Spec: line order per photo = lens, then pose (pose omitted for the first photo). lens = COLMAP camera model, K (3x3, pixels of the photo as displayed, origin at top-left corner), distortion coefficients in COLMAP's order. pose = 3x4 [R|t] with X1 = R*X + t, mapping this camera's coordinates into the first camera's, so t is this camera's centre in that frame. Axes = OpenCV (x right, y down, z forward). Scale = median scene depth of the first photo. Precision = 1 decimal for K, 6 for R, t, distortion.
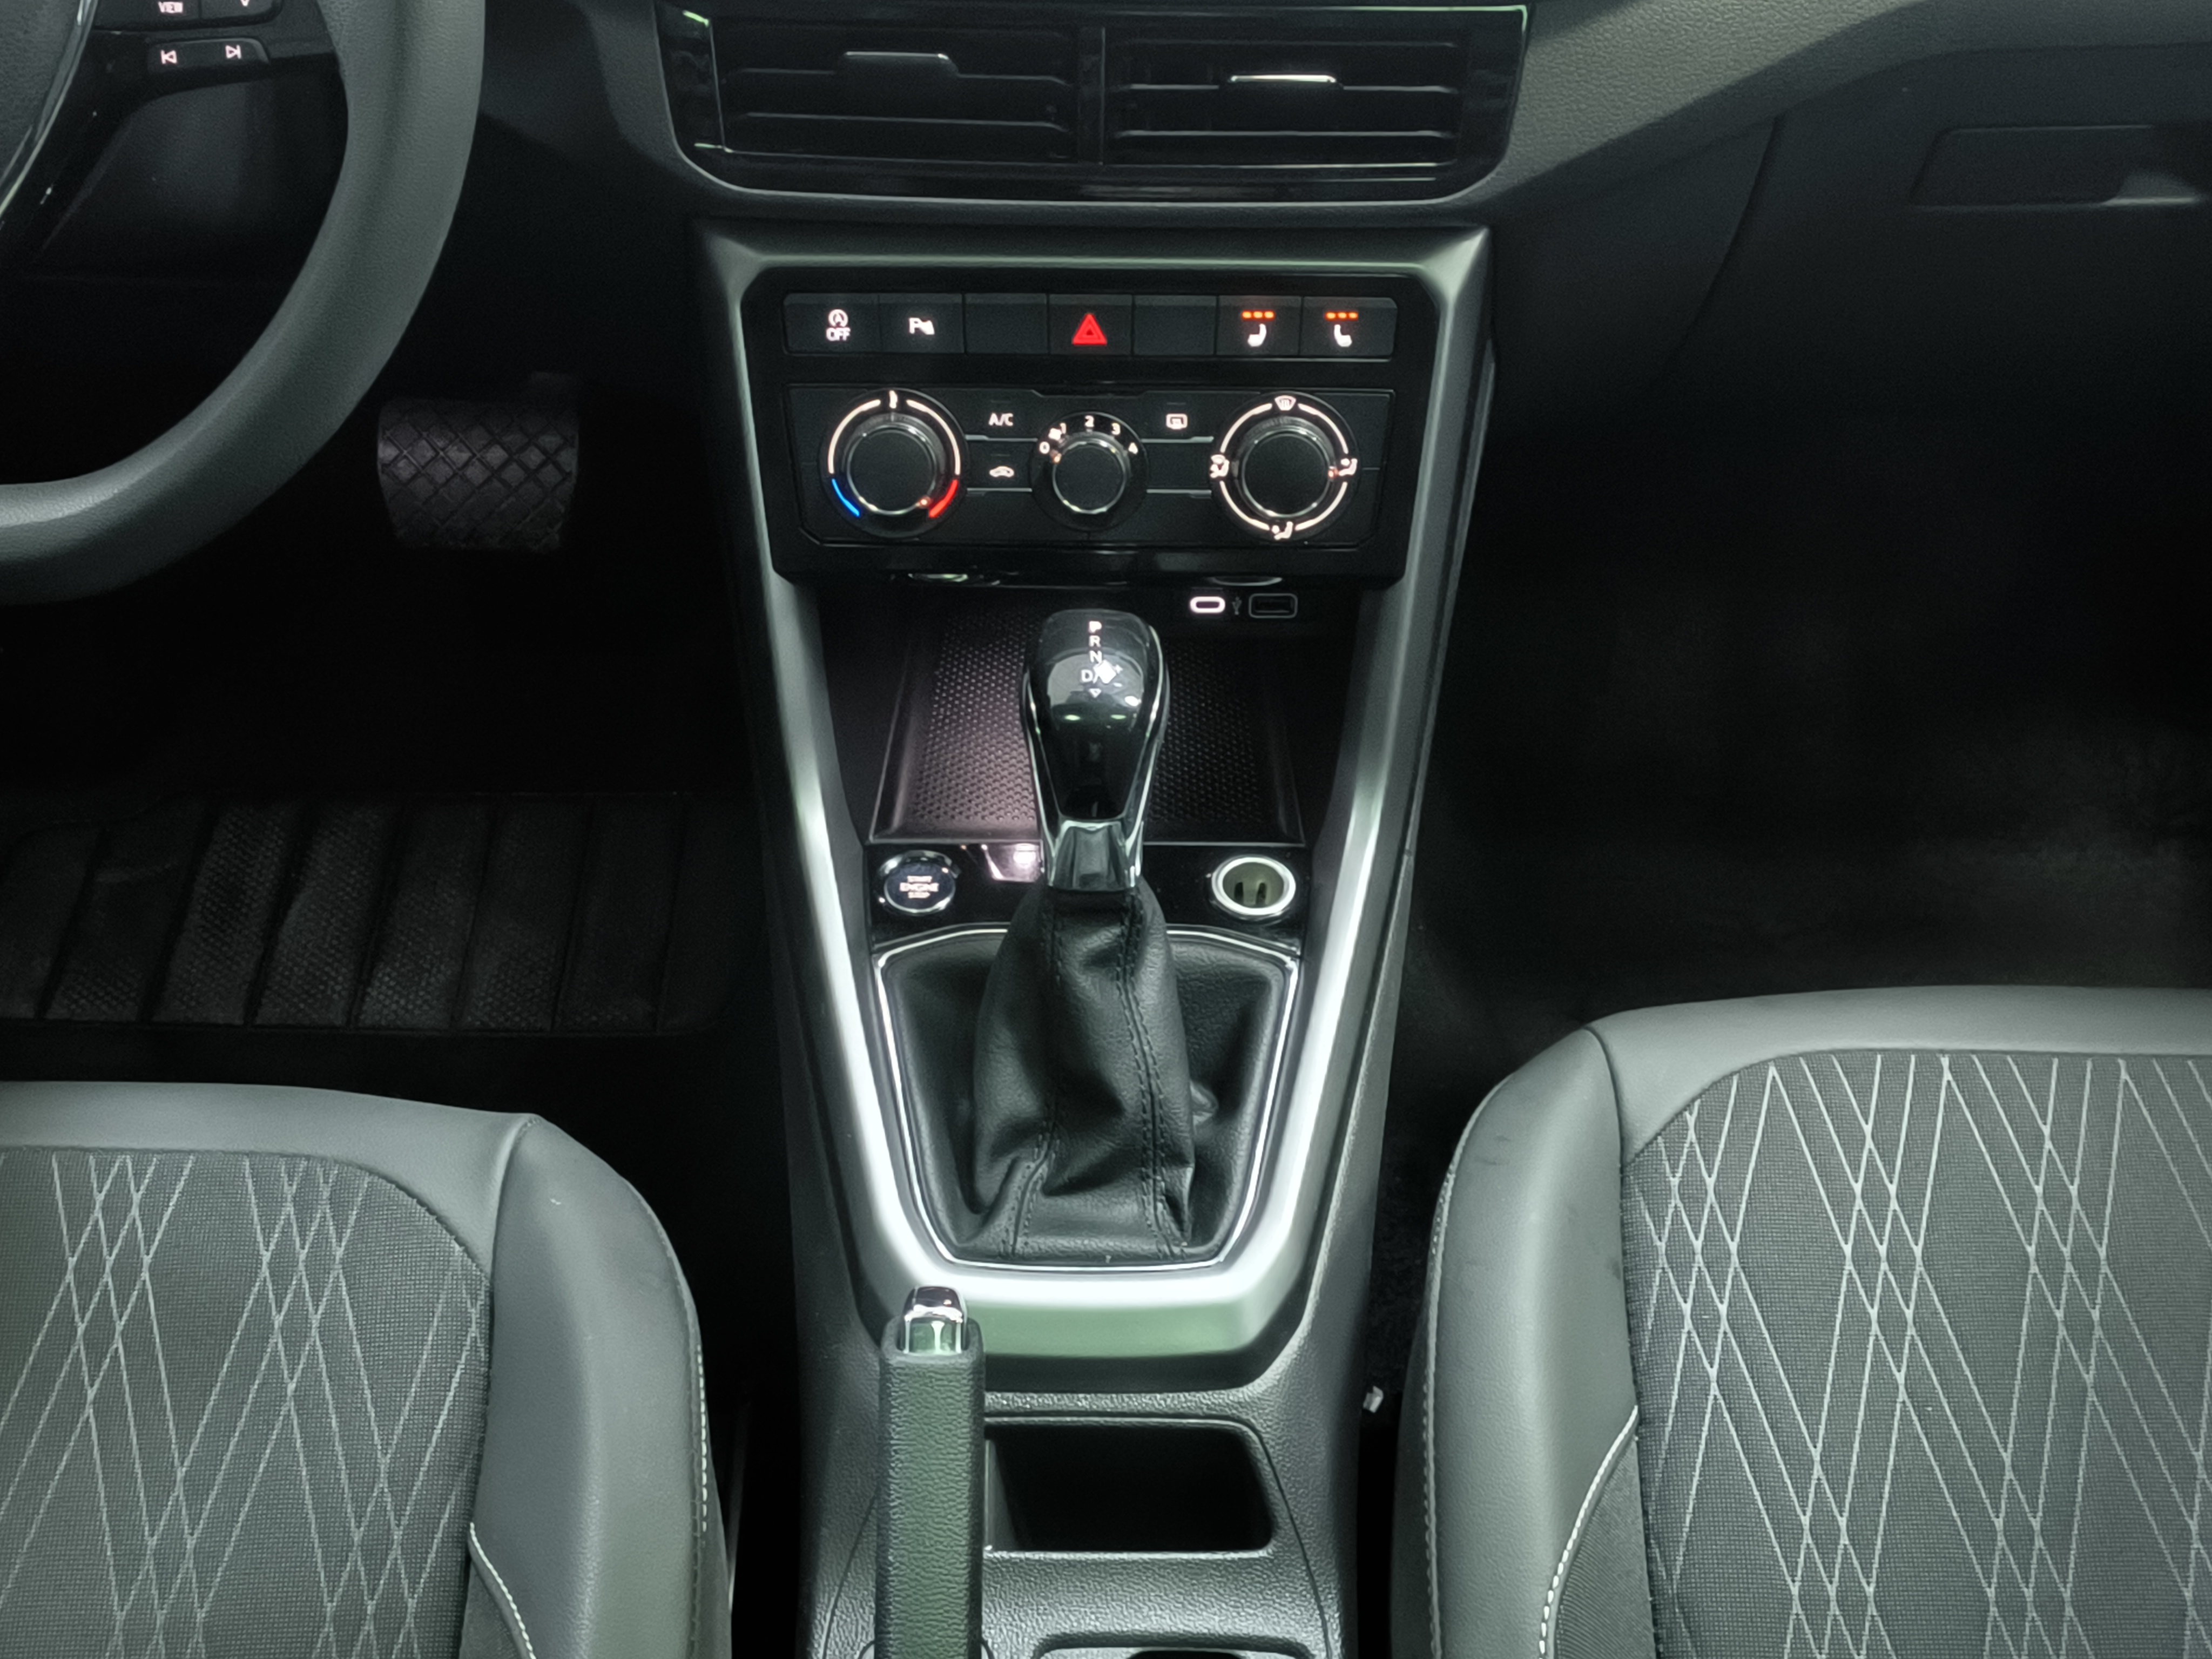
lens RADIAL K [[2911.8, 0, 1075.8], [0, 2911.8, 792.7], [0, 0, 1]] dist [-0.015824, 0.399618]
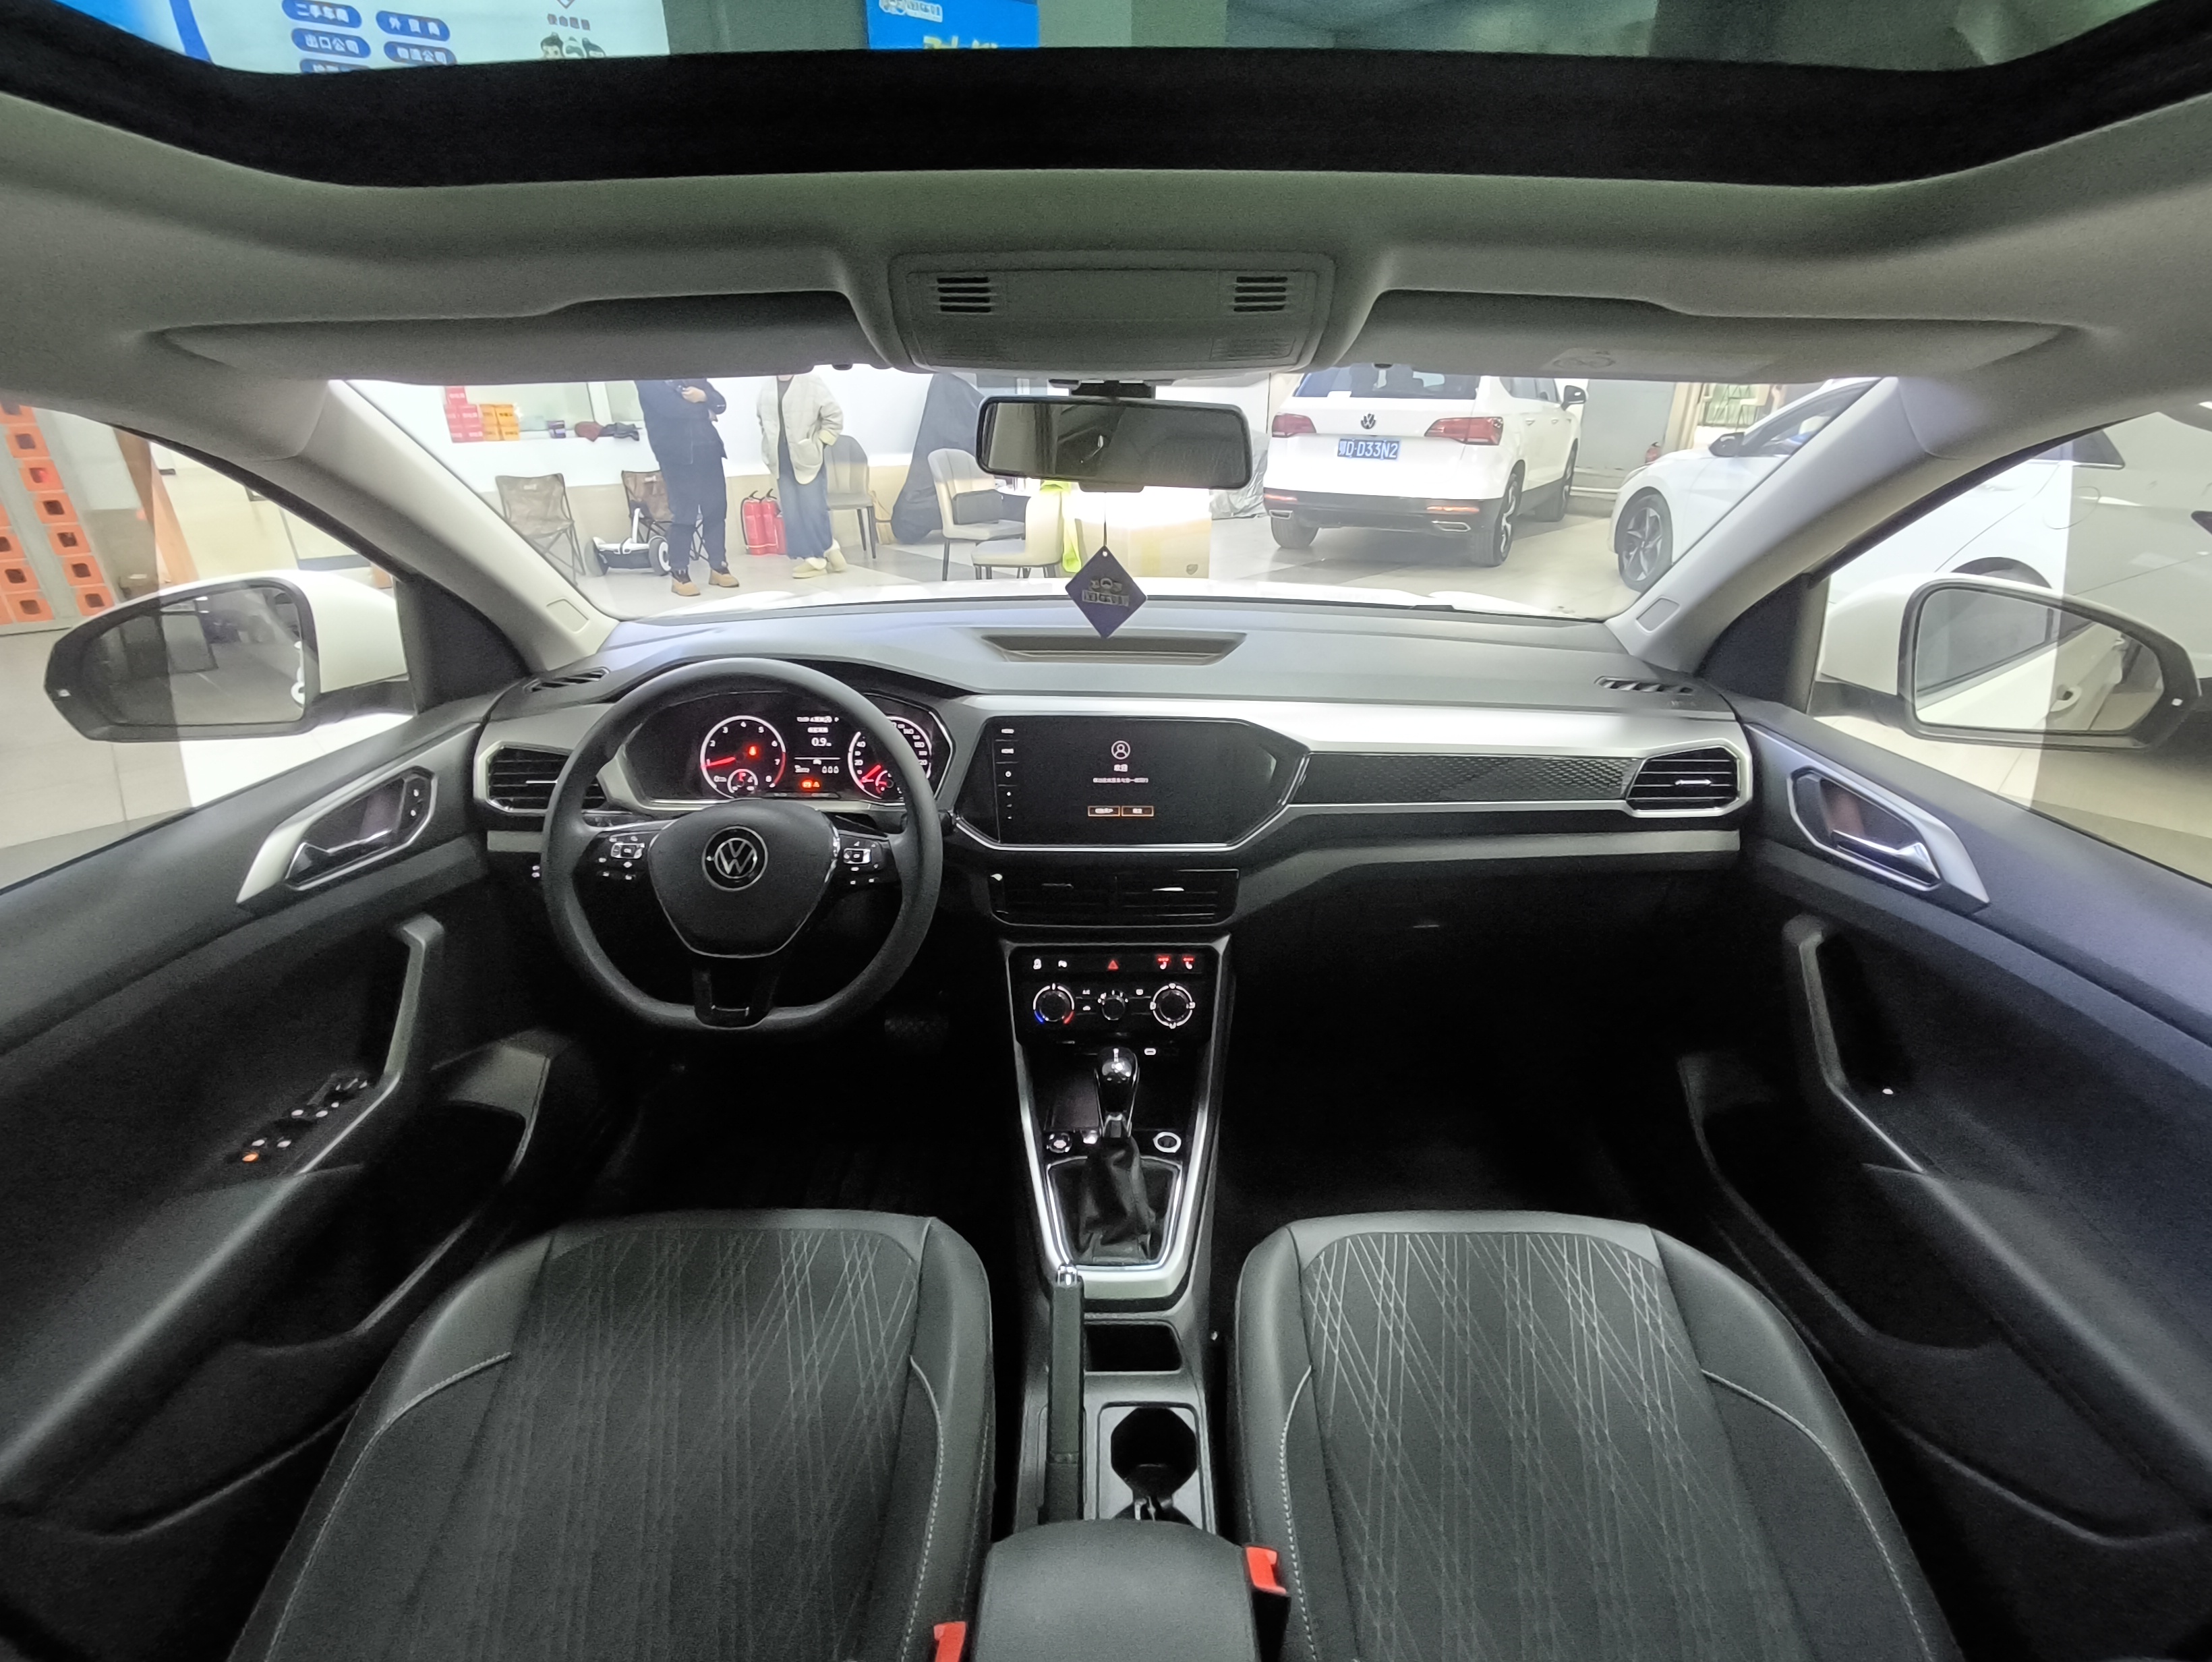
lens RADIAL K [[995.4, 0, 1106.0], [0, 995.4, 831.0], [0, 0, 1]] dist [-0.001074, 0.000255]
pose [[0.999941, -0.008608, 0.006564, -0.009370], [0.010328, 0.940236, -0.340366, 0.084660], [-0.003242, 0.340414, 0.940270, -0.122843]]
